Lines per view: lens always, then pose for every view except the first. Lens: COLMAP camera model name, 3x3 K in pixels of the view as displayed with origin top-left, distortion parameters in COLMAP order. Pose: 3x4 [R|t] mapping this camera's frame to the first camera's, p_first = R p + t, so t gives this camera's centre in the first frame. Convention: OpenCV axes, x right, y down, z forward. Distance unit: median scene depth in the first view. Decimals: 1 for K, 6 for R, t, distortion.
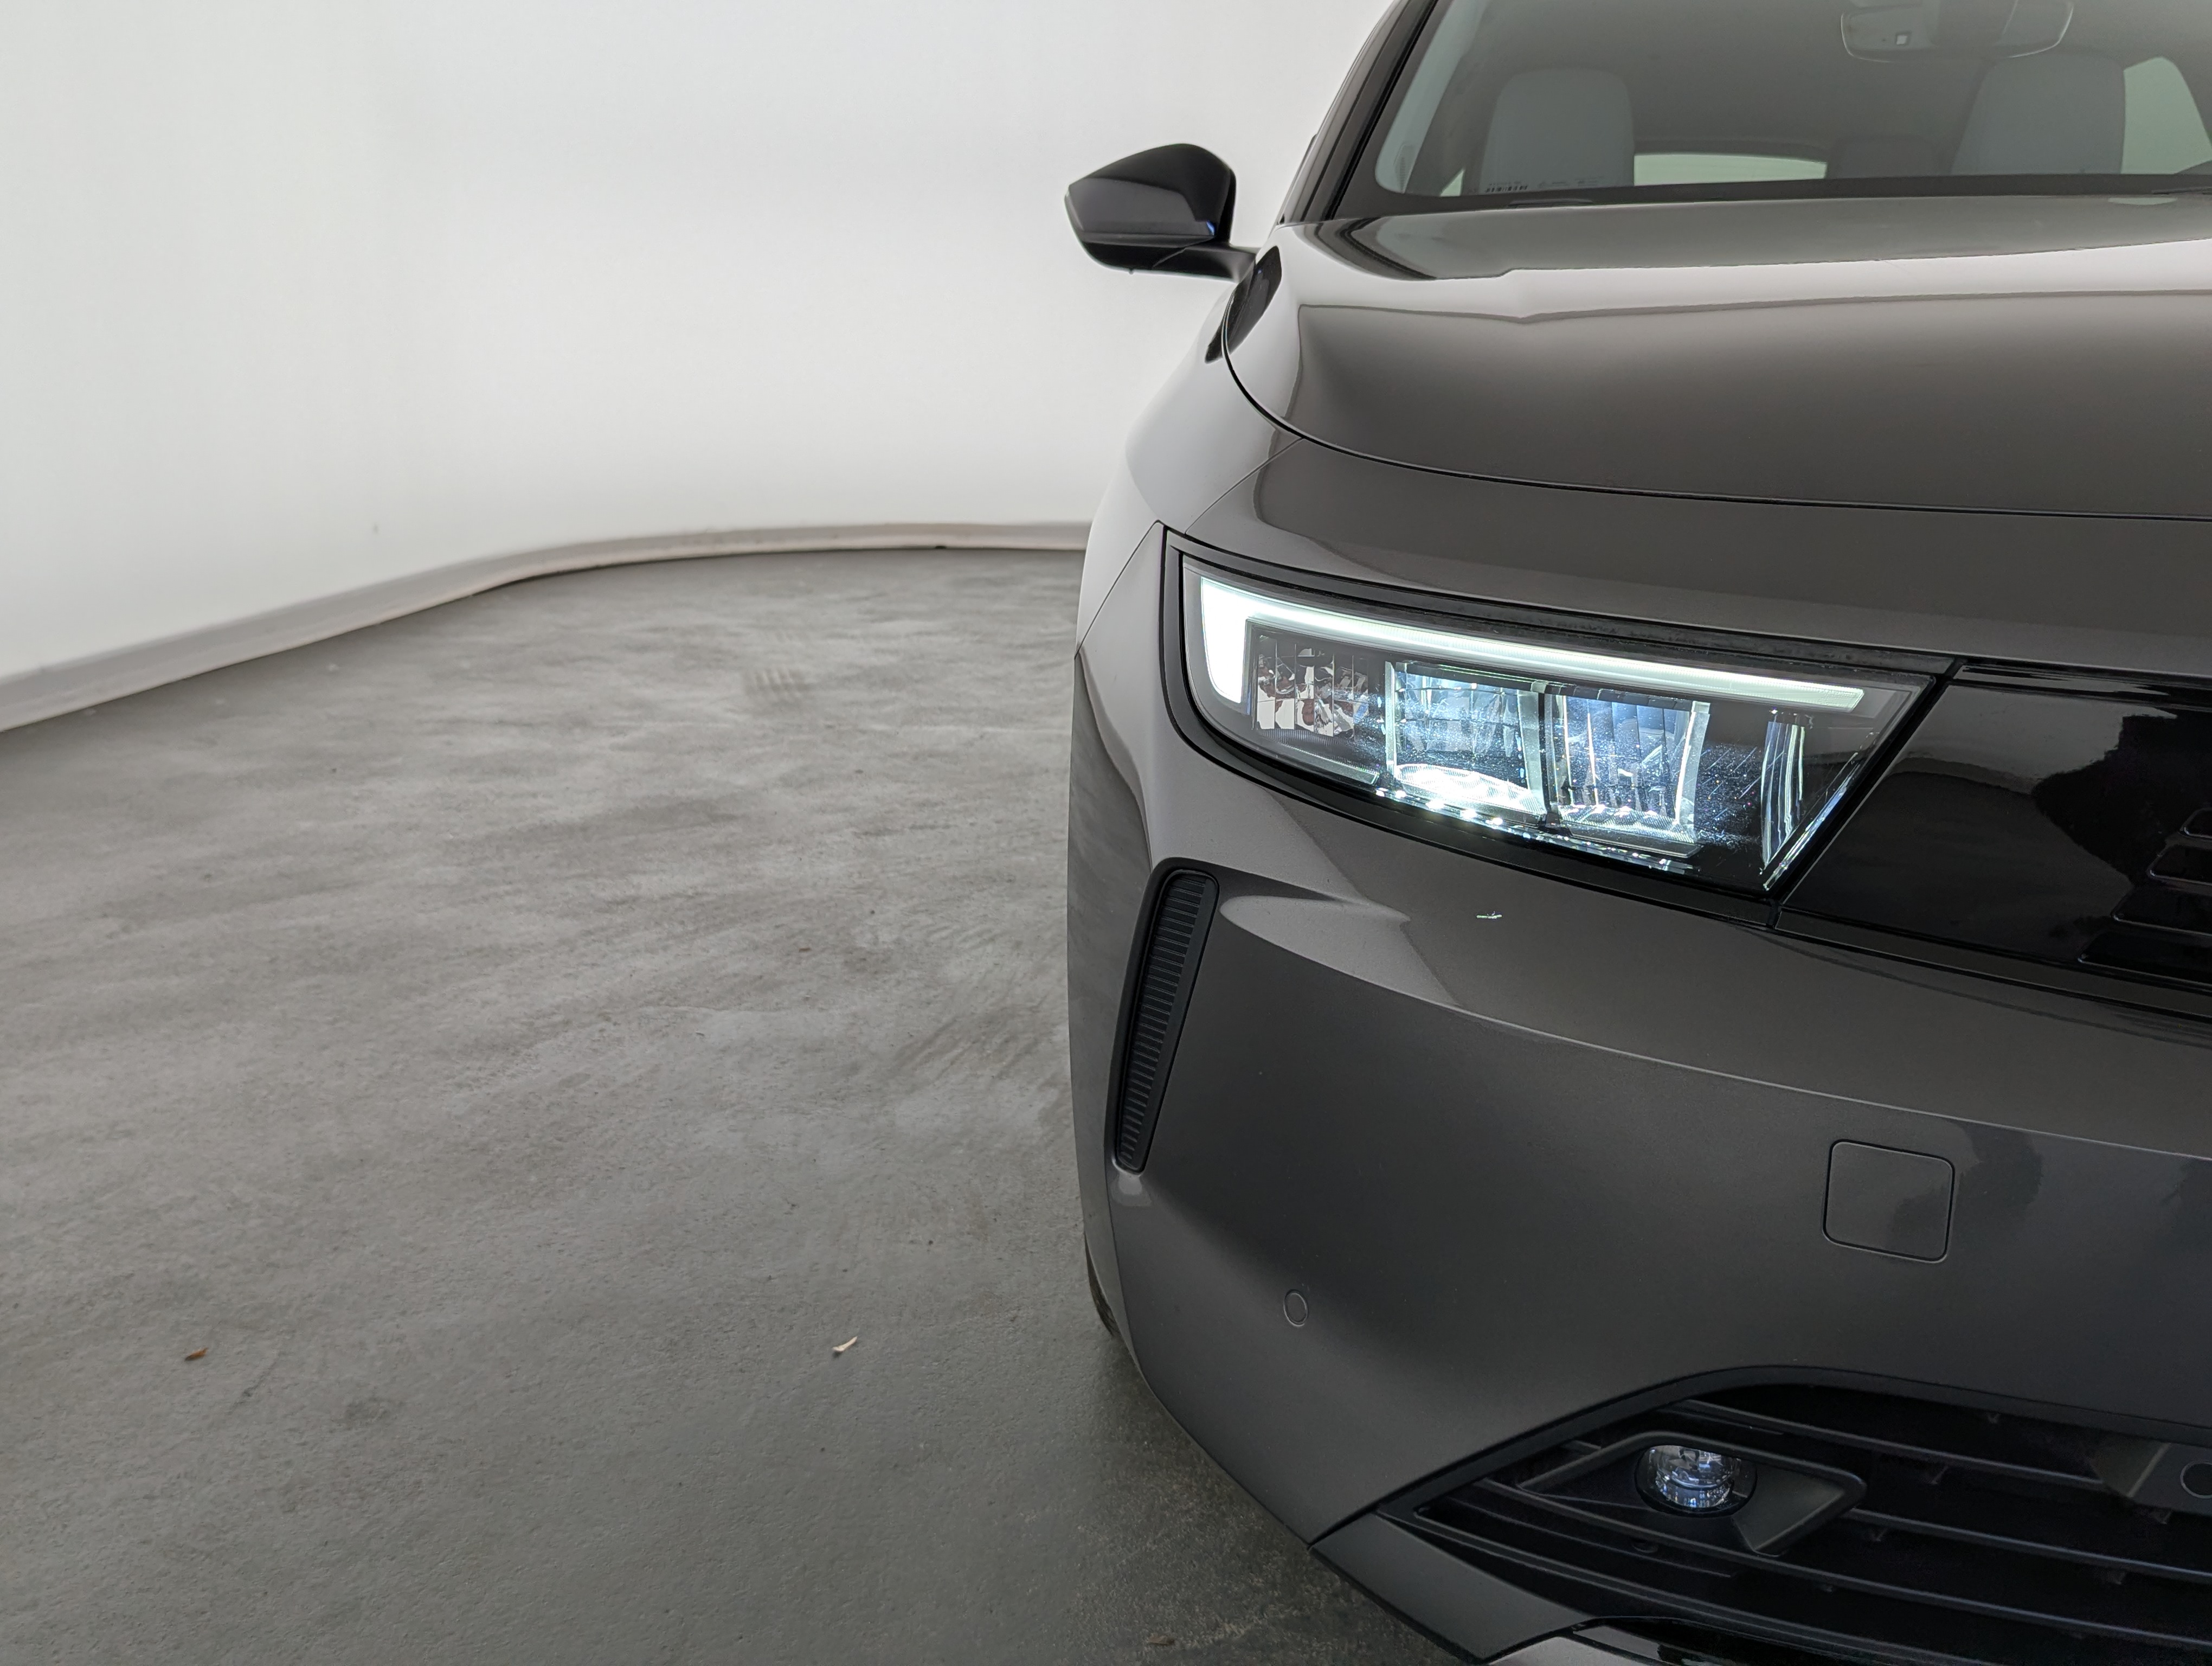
lens RADIAL K [[1919.7, 0, 1031.1], [0, 1919.7, 833.1], [0, 0, 1]] dist [0.009709, 0.006767]
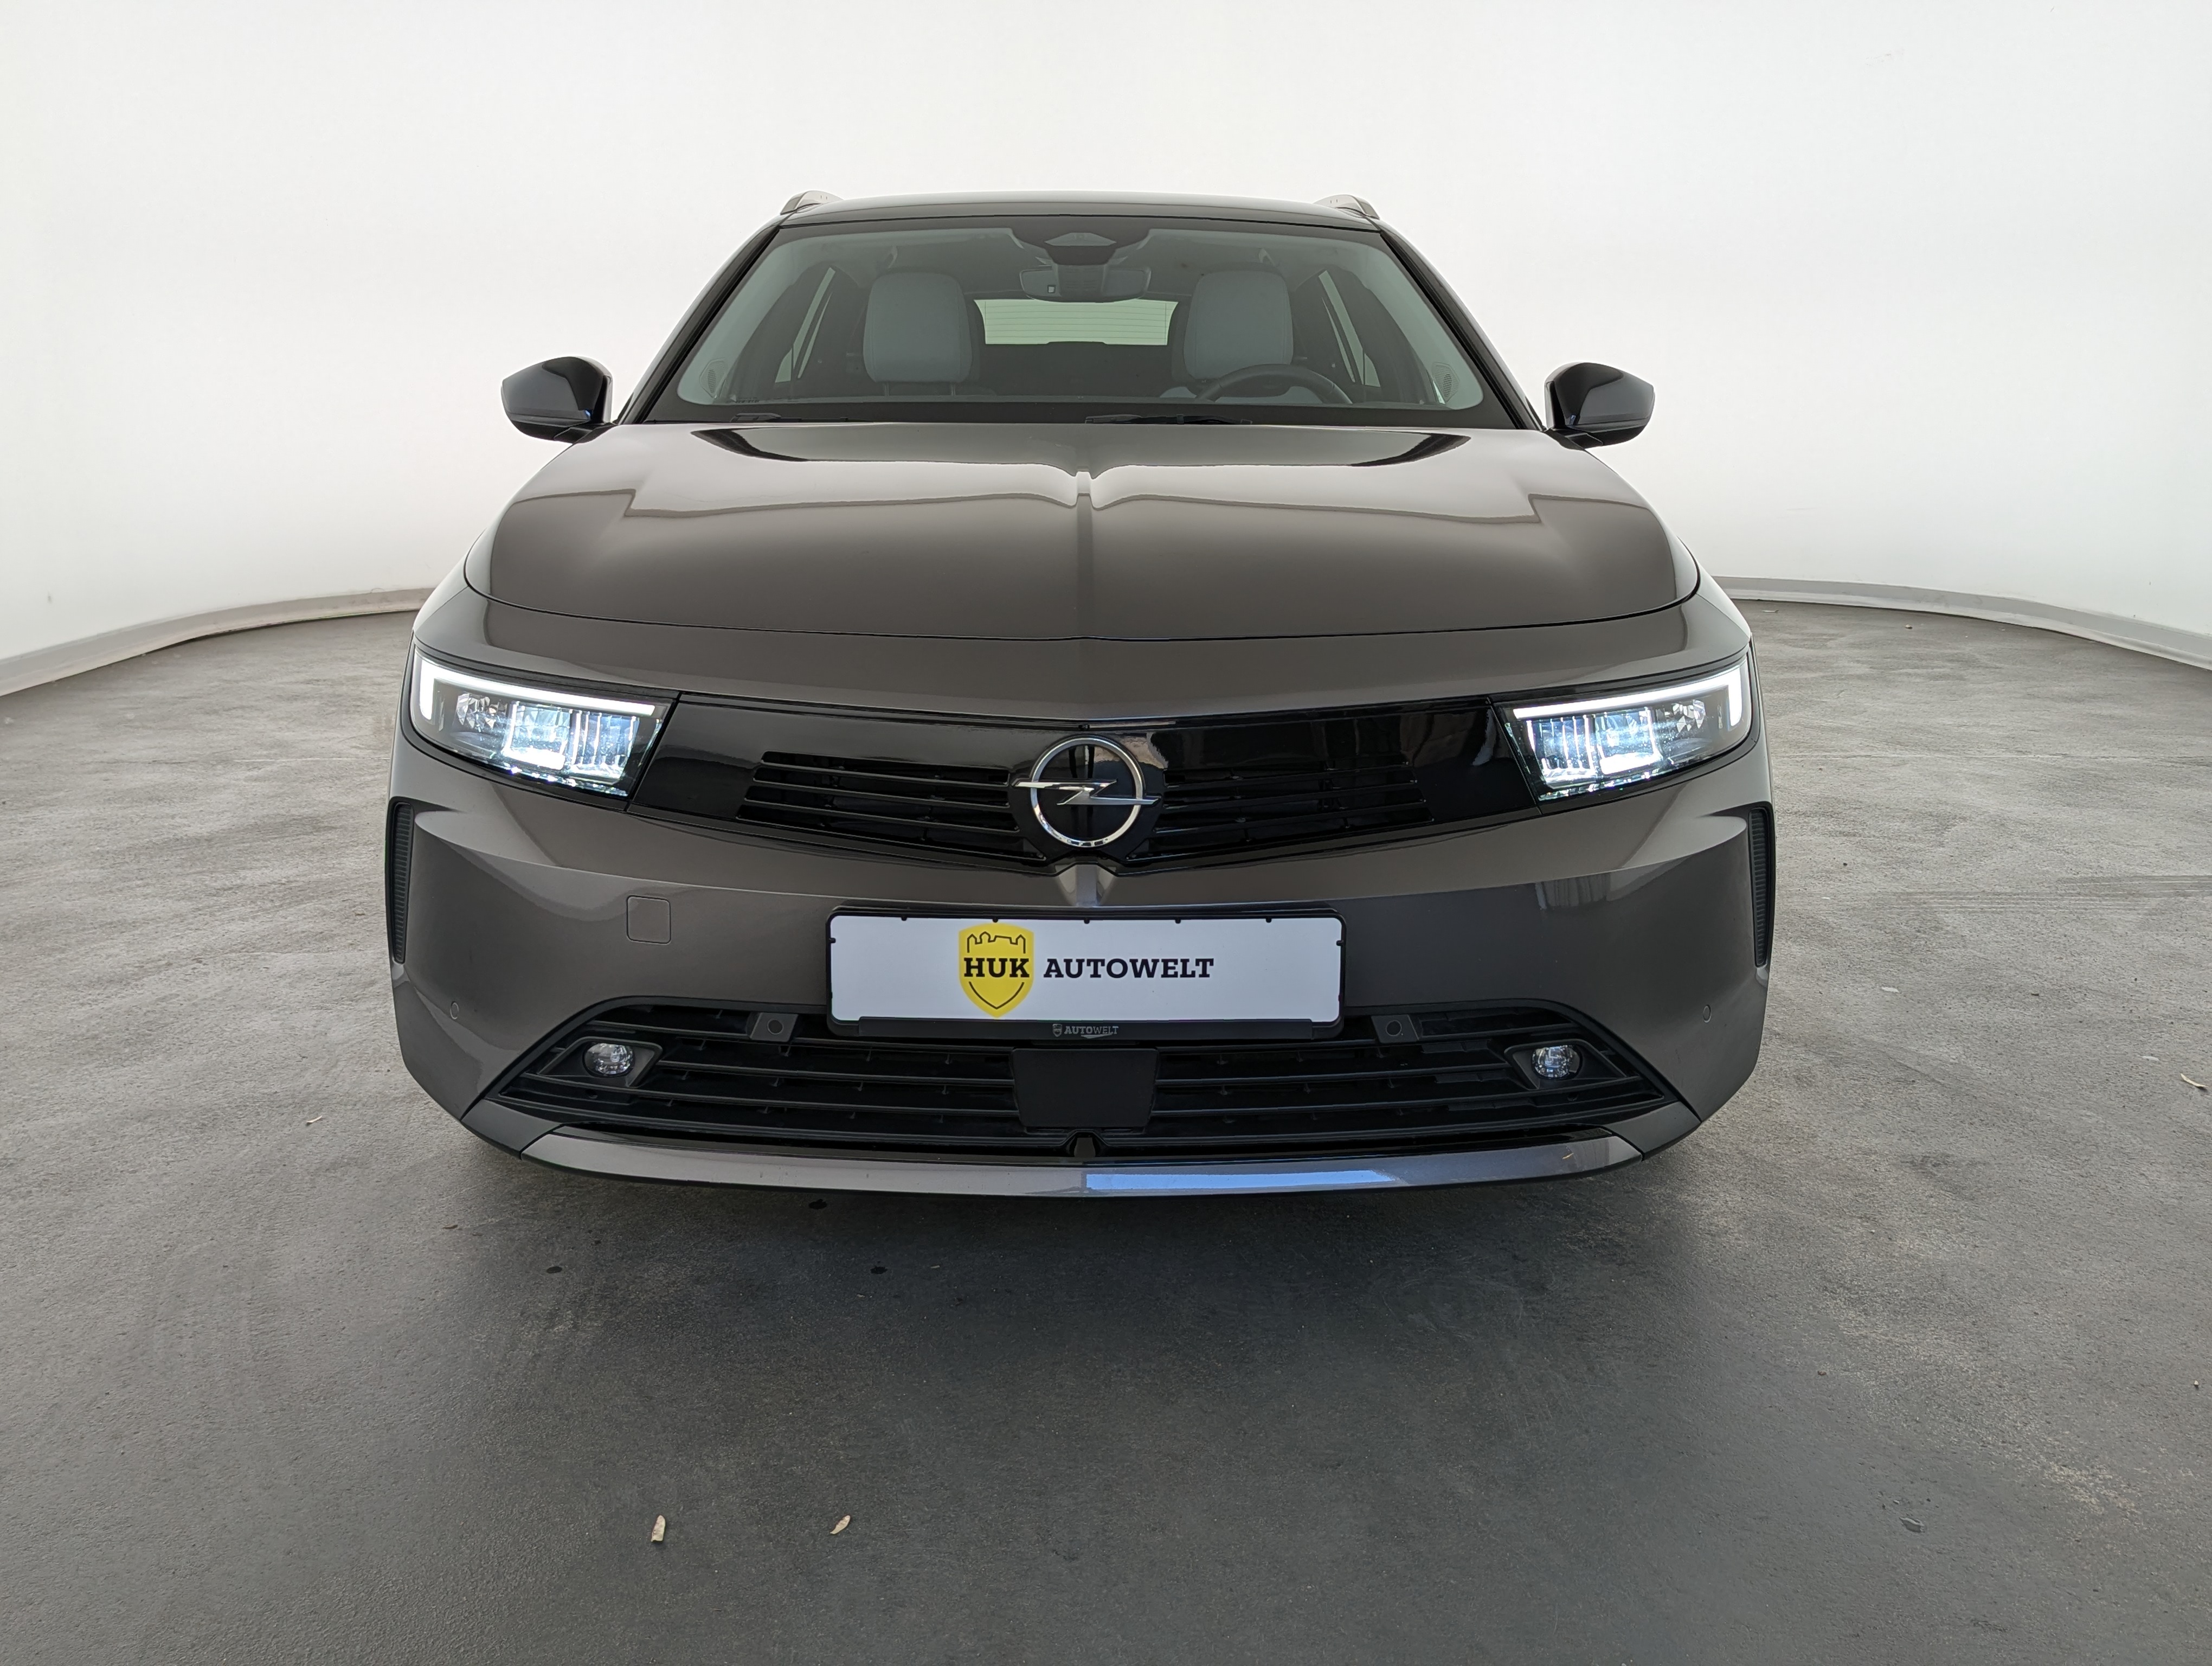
lens RADIAL K [[1842.7, 0, 1020.5], [0, 1842.7, 824.1], [0, 0, 1]] dist [0.005215, 0.000554]
pose [[0.989575, -0.032017, 0.140417, 0.157208], [0.034978, 0.999214, -0.018672, 0.035208], [-0.139708, 0.023389, 0.989916, -0.355447]]
